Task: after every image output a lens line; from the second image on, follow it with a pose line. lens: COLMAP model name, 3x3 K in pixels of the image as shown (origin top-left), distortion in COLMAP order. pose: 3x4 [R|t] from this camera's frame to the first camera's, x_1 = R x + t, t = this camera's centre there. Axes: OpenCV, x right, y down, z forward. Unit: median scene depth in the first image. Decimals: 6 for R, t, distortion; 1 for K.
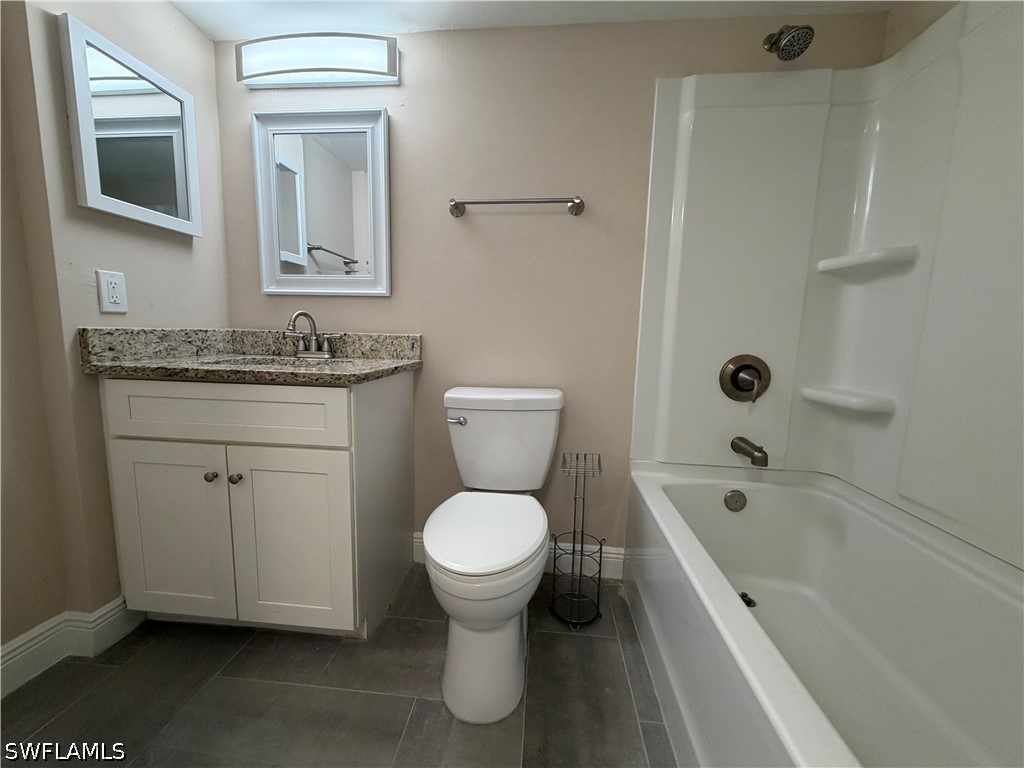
lens RADIAL K [[407.5, 0, 510.1], [0, 407.5, 385.3], [0, 0, 1]] dist [0.000025, 0.000002]
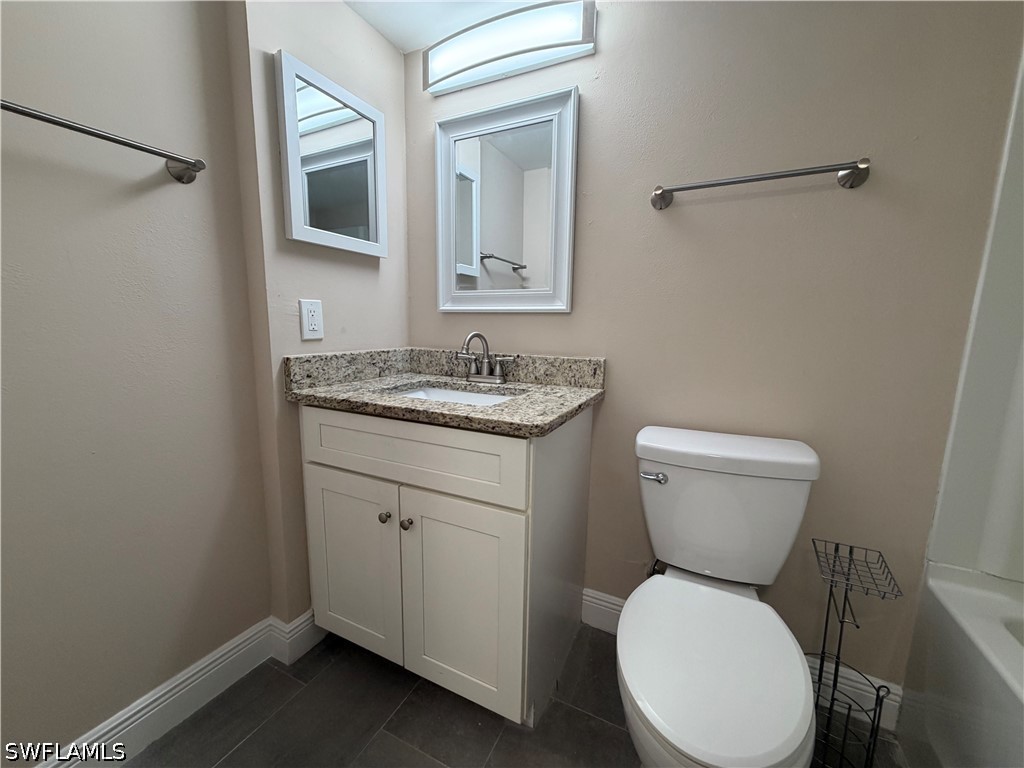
lens RADIAL K [[407.5, 0, 510.1], [0, 407.5, 385.3], [0, 0, 1]] dist [0.000025, 0.000002]
pose [[0.934557, 0.044522, -0.353016, -0.117498], [-0.039155, 0.998984, 0.022335, -0.090653], [0.353652, -0.007051, 0.935351, 0.182353]]
